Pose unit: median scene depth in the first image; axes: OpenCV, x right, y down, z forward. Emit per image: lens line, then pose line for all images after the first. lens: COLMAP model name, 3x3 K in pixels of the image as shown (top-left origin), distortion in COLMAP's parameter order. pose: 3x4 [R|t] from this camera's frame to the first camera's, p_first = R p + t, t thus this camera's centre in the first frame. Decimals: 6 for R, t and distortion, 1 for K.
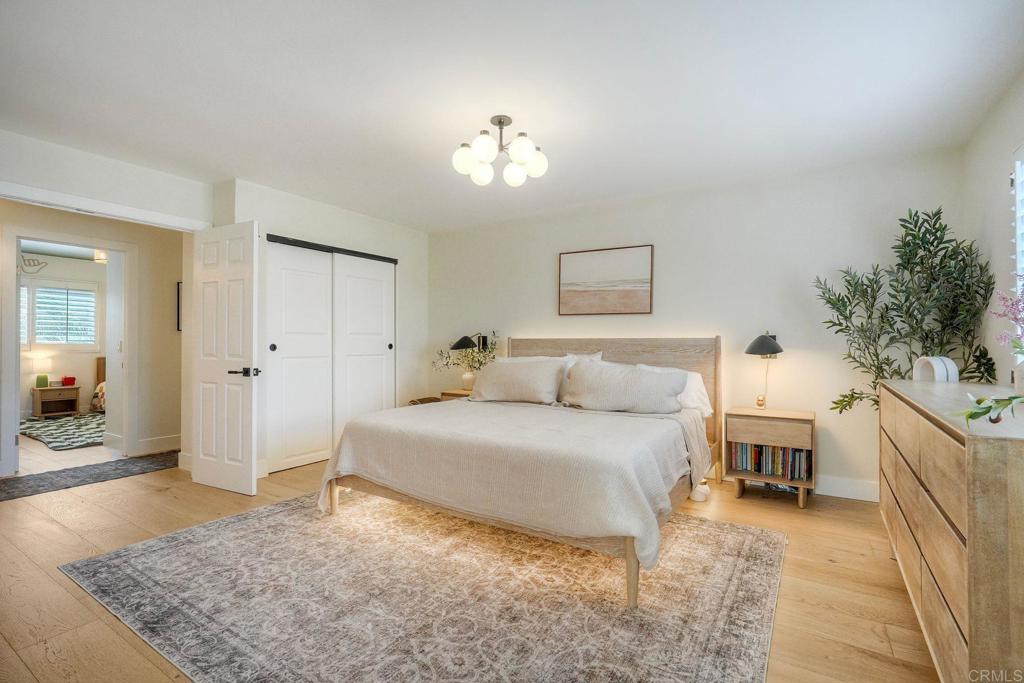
lens RADIAL K [[467.7, 0, 514.5], [0, 467.7, 341.1], [0, 0, 1]] dist [-0.009620, 0.004212]
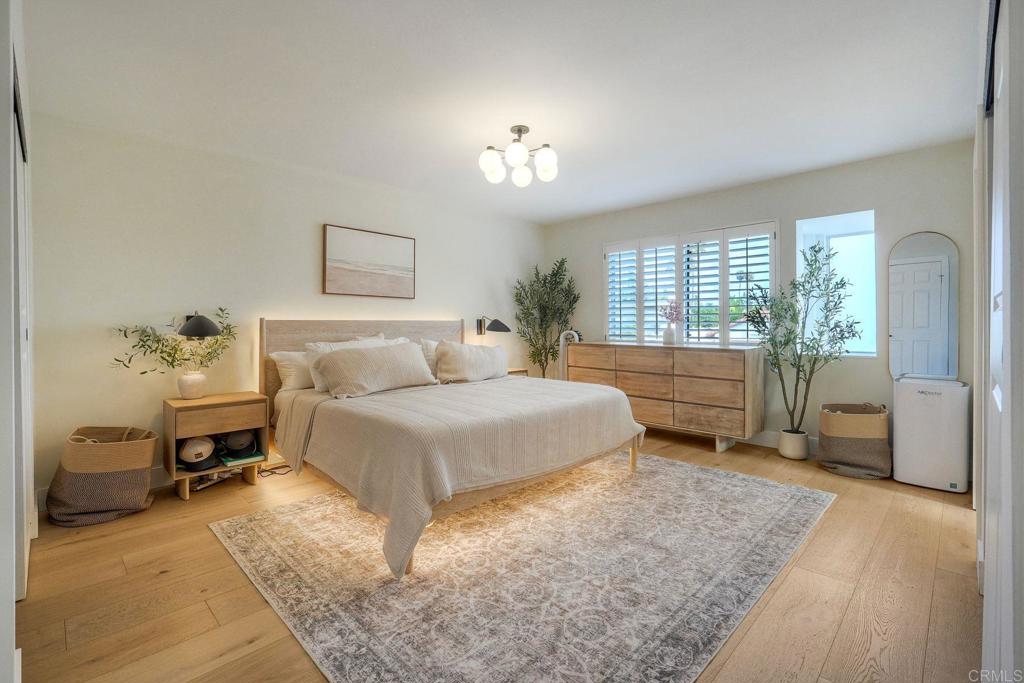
lens RADIAL K [[467.7, 0, 514.2], [0, 467.7, 325.9], [0, 0, 1]] dist [-0.009620, 0.004212]
pose [[0.208434, -0.007645, 0.978007, -1.406466], [0.001115, 0.999971, 0.007579, -0.002930], [-0.978036, -0.000489, 0.208436, 0.954806]]
